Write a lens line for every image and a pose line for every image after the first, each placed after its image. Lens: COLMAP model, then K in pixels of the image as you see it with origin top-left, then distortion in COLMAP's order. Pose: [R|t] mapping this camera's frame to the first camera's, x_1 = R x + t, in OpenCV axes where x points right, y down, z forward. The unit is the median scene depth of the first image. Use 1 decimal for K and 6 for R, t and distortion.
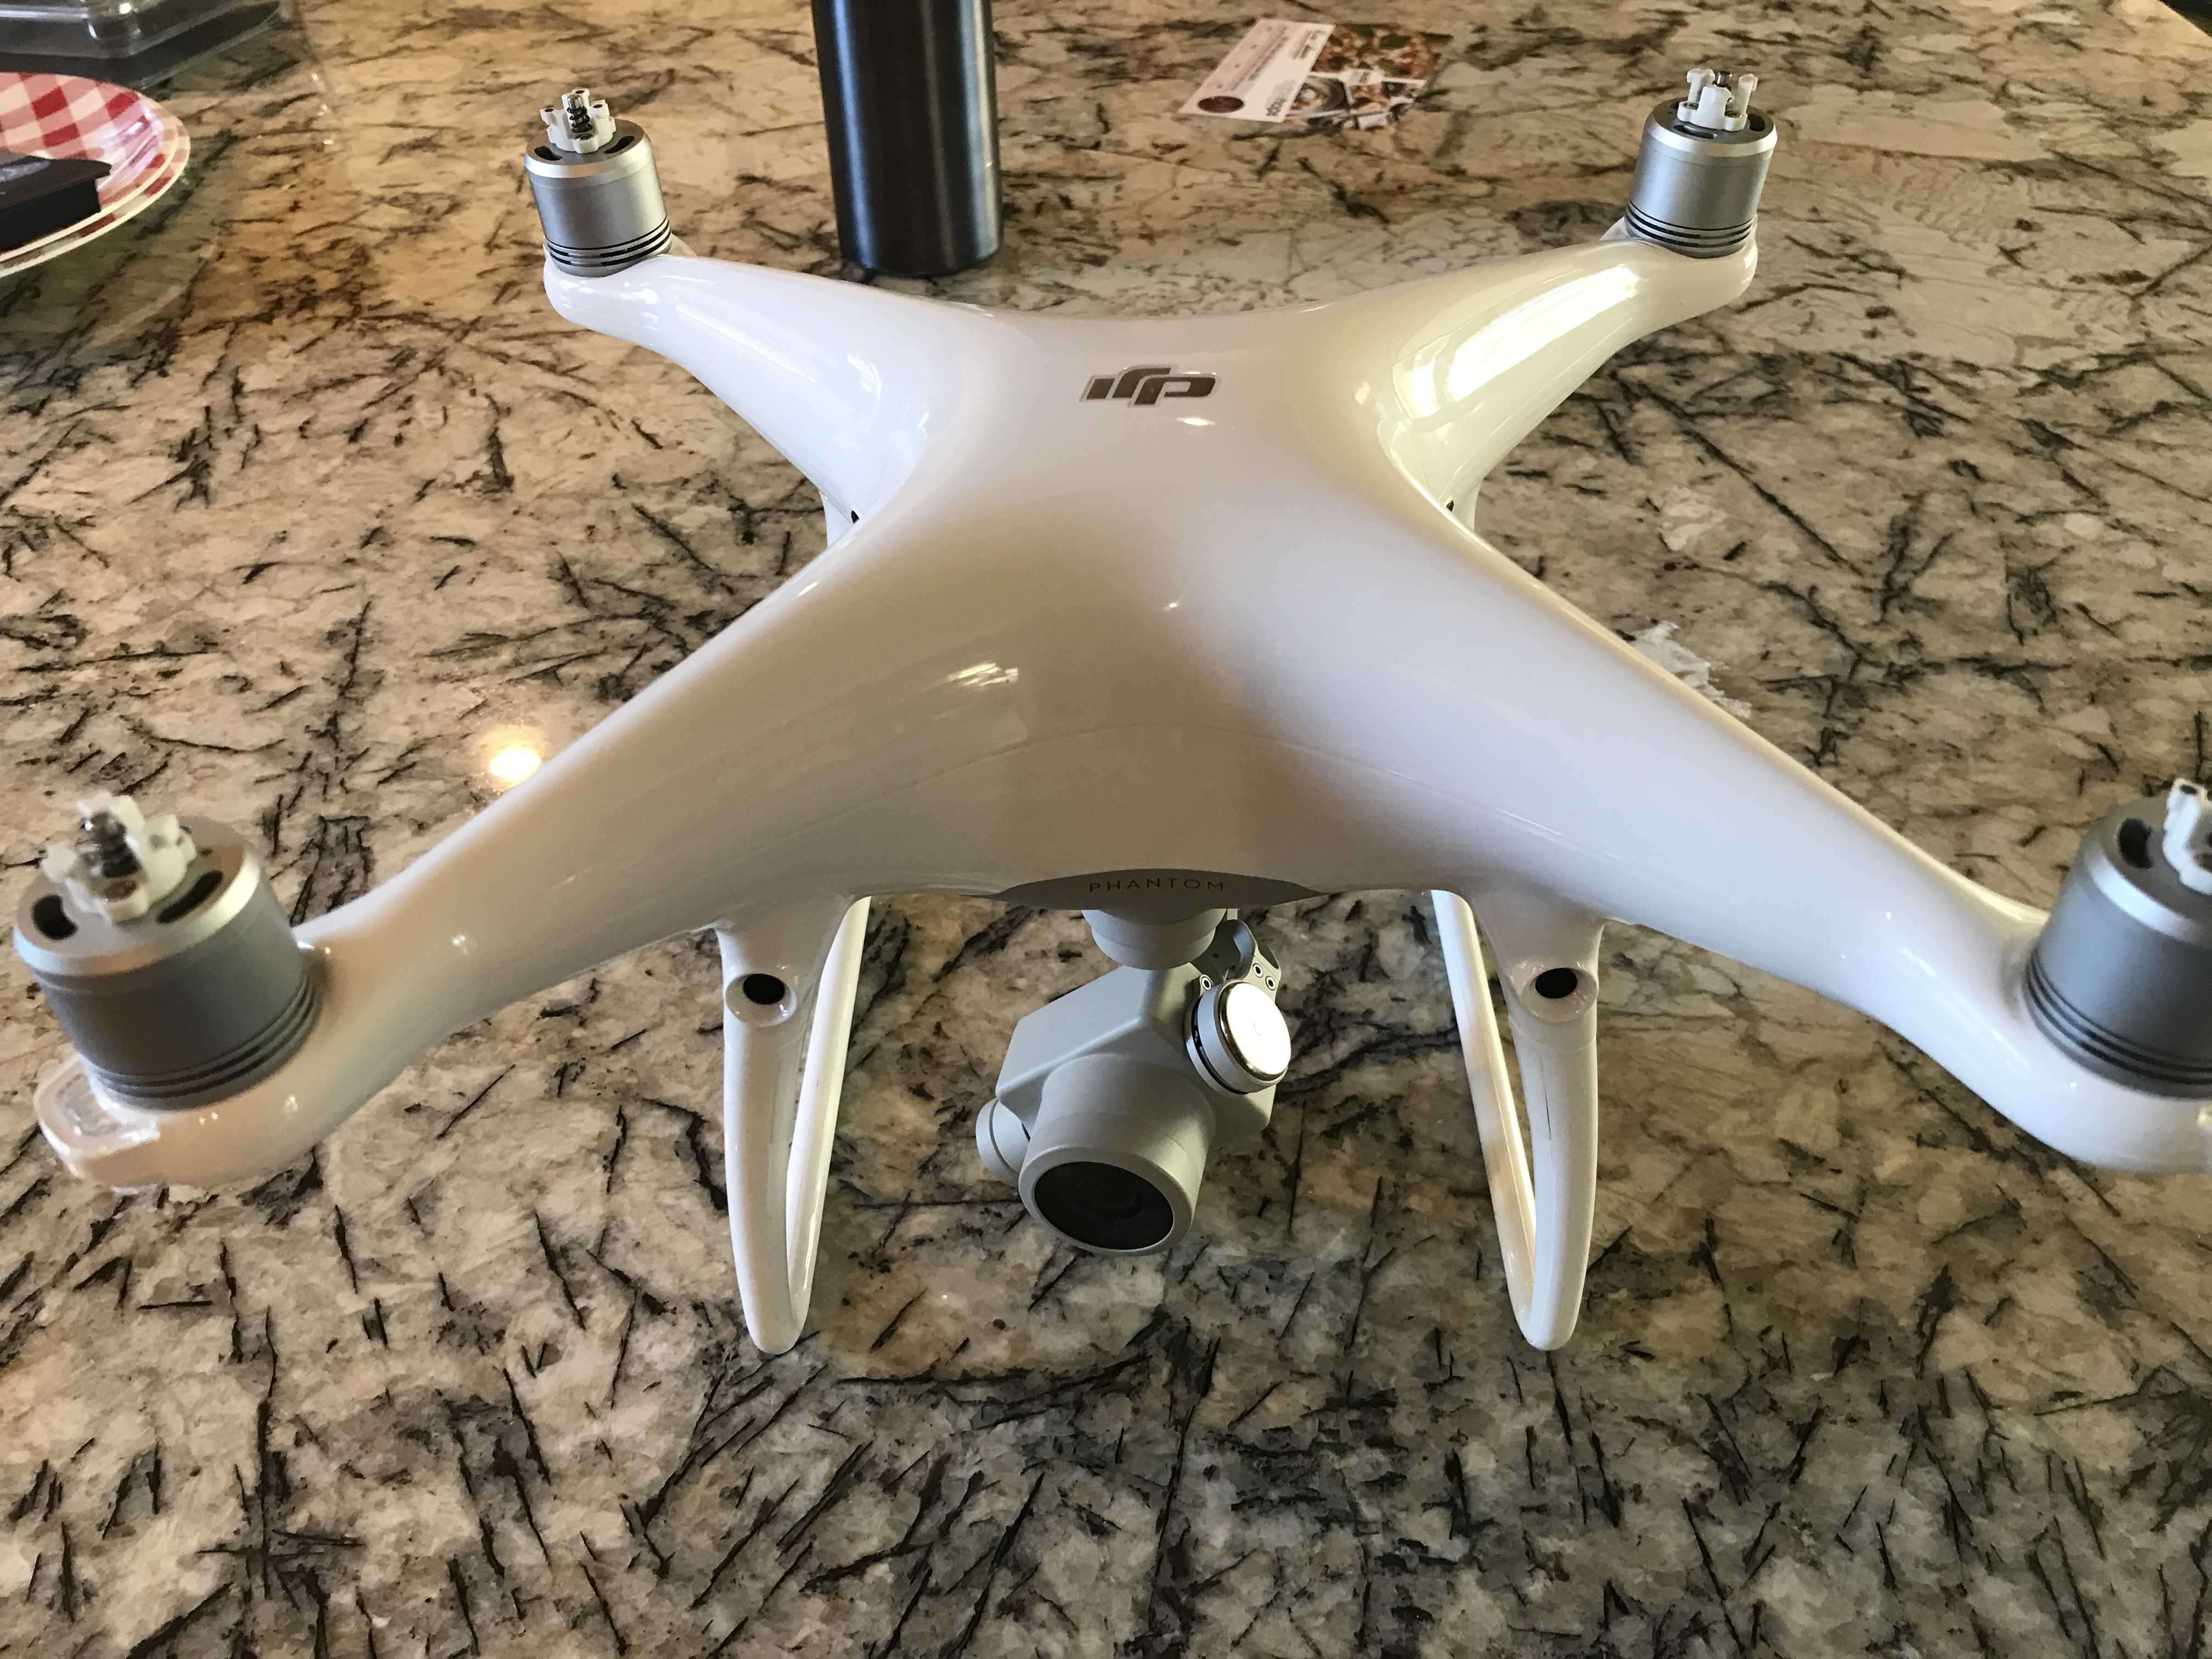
lens RADIAL K [[1852.6, 0, 1098.6], [0, 1852.6, 832.6], [0, 0, 1]] dist [-0.008896, 0.015837]
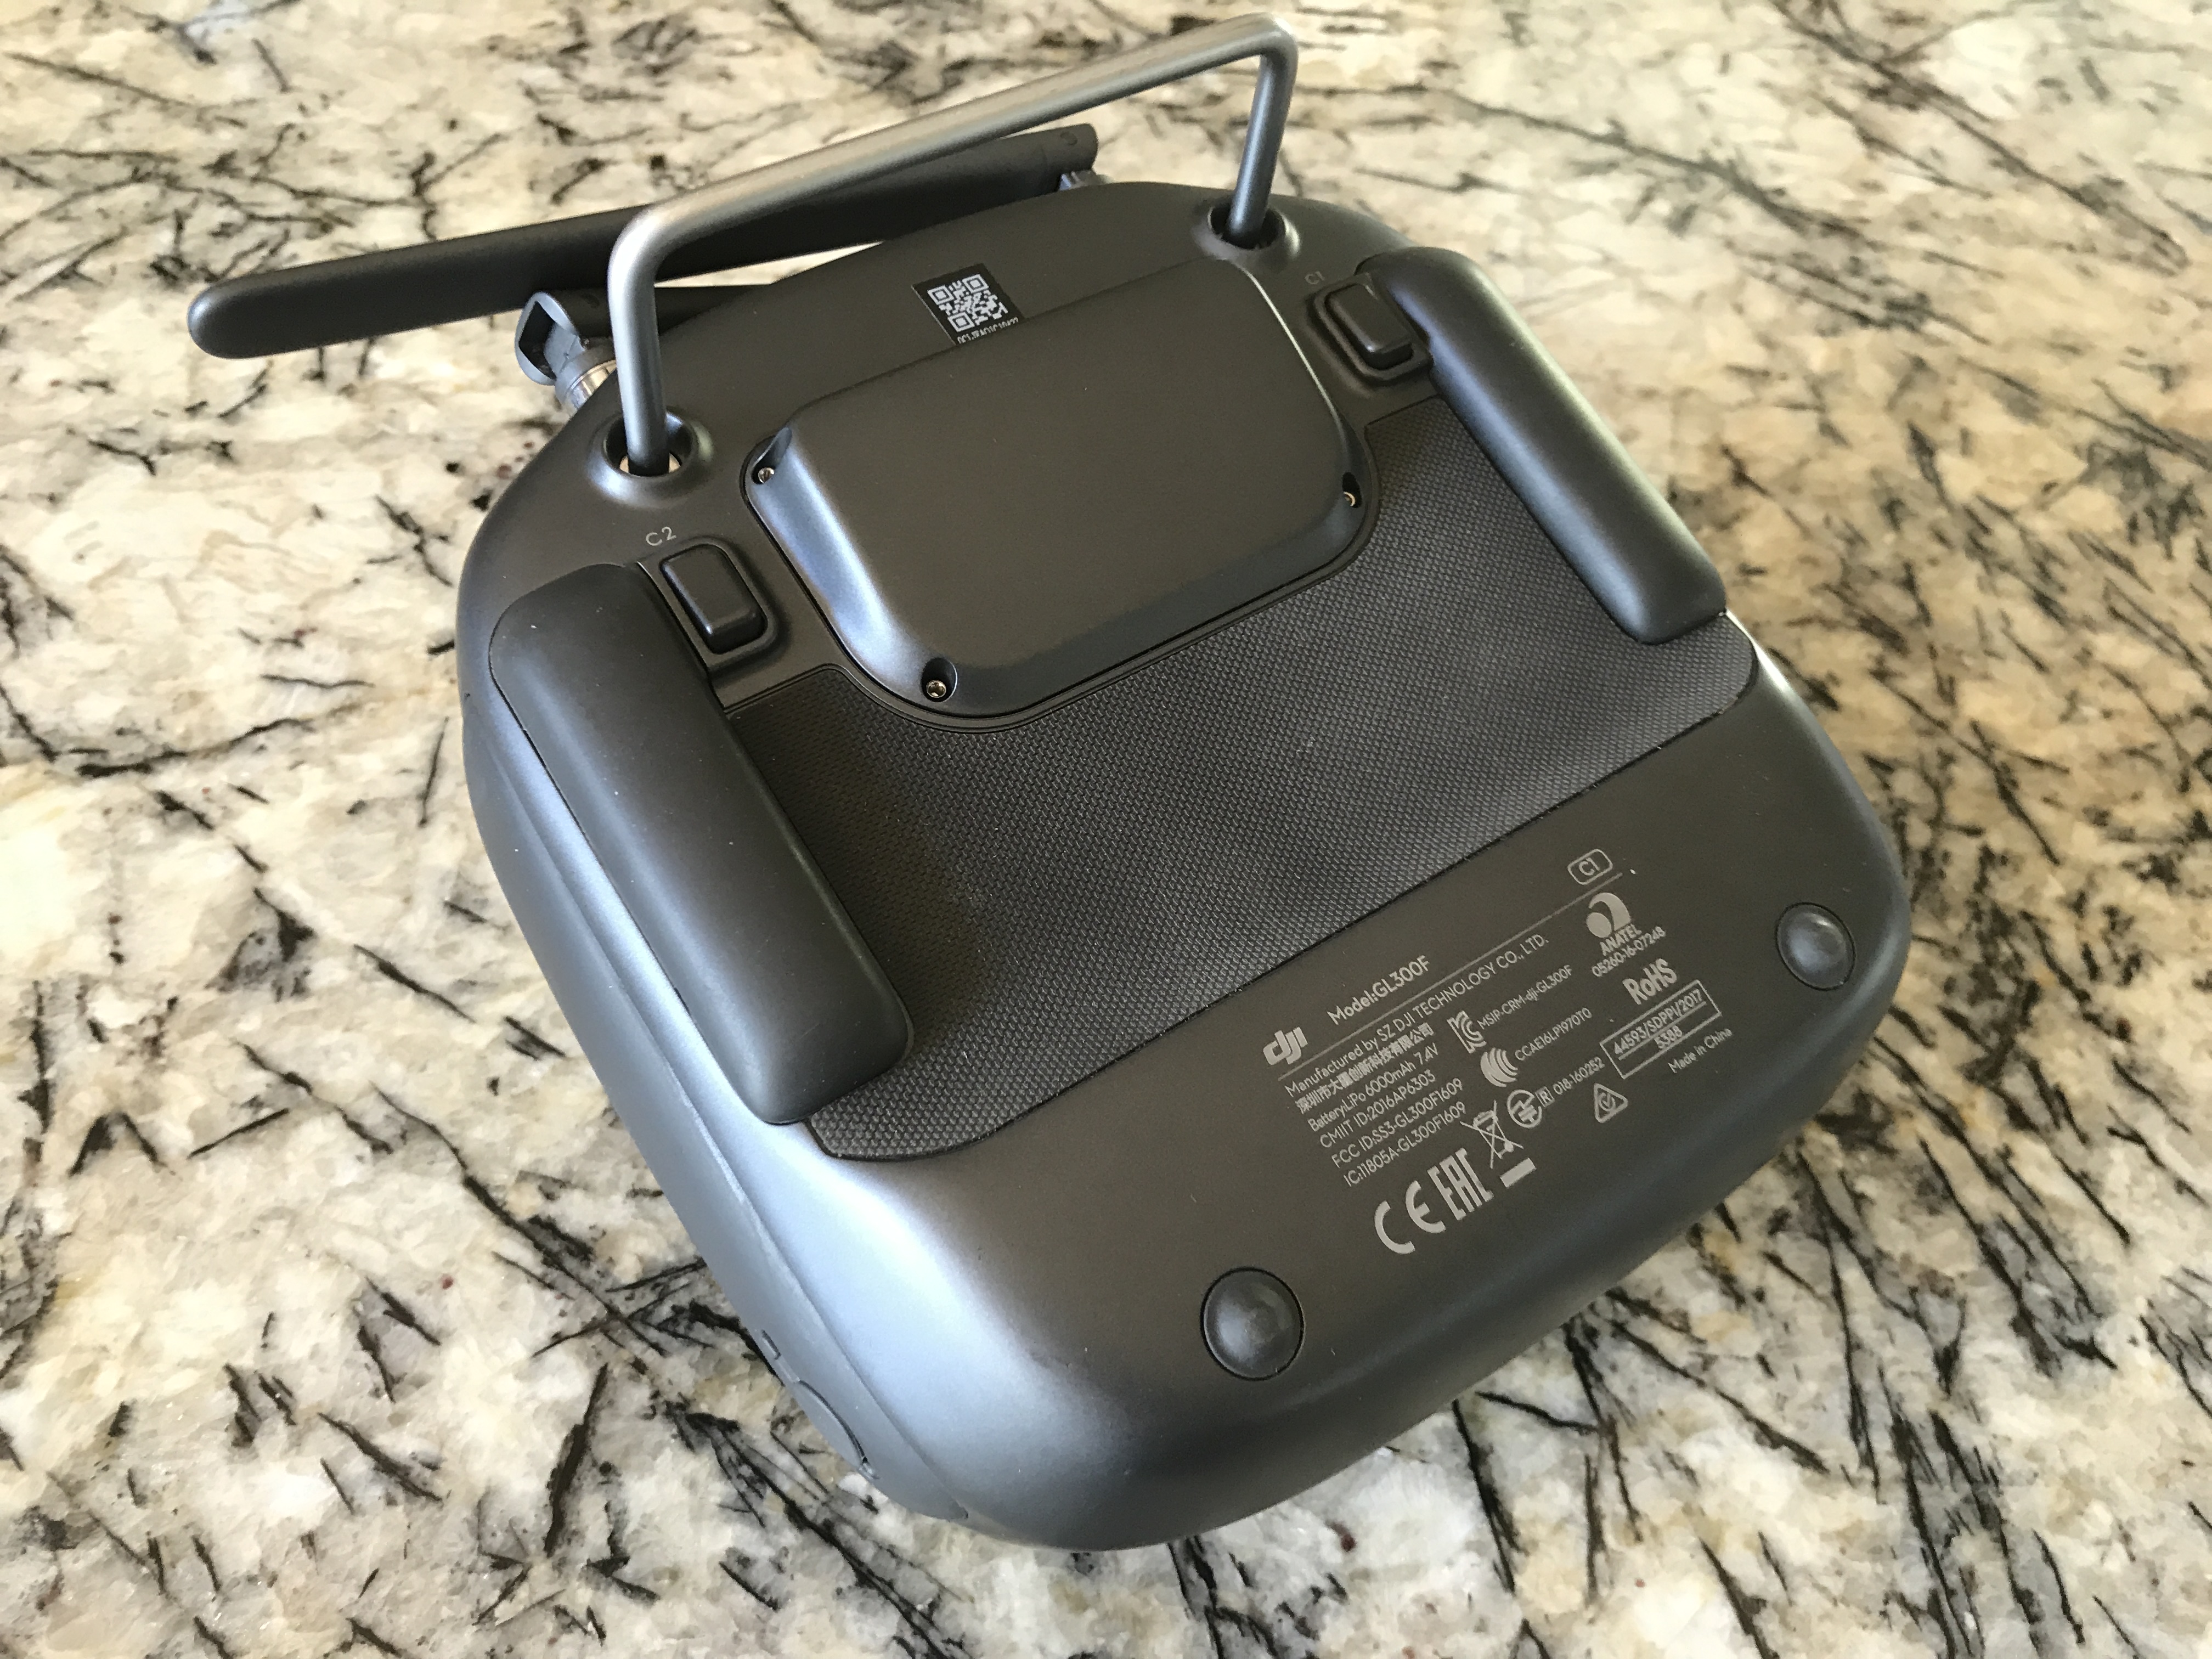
lens RADIAL K [[1852.6, 0, 1106.2], [0, 1852.6, 868.8], [0, 0, 1]] dist [-0.008896, 0.015837]
pose [[0.849308, -0.359923, 0.386175, -0.350489], [0.266128, 0.923696, 0.275612, 0.039698], [-0.455907, -0.131308, 0.880288, 0.172701]]
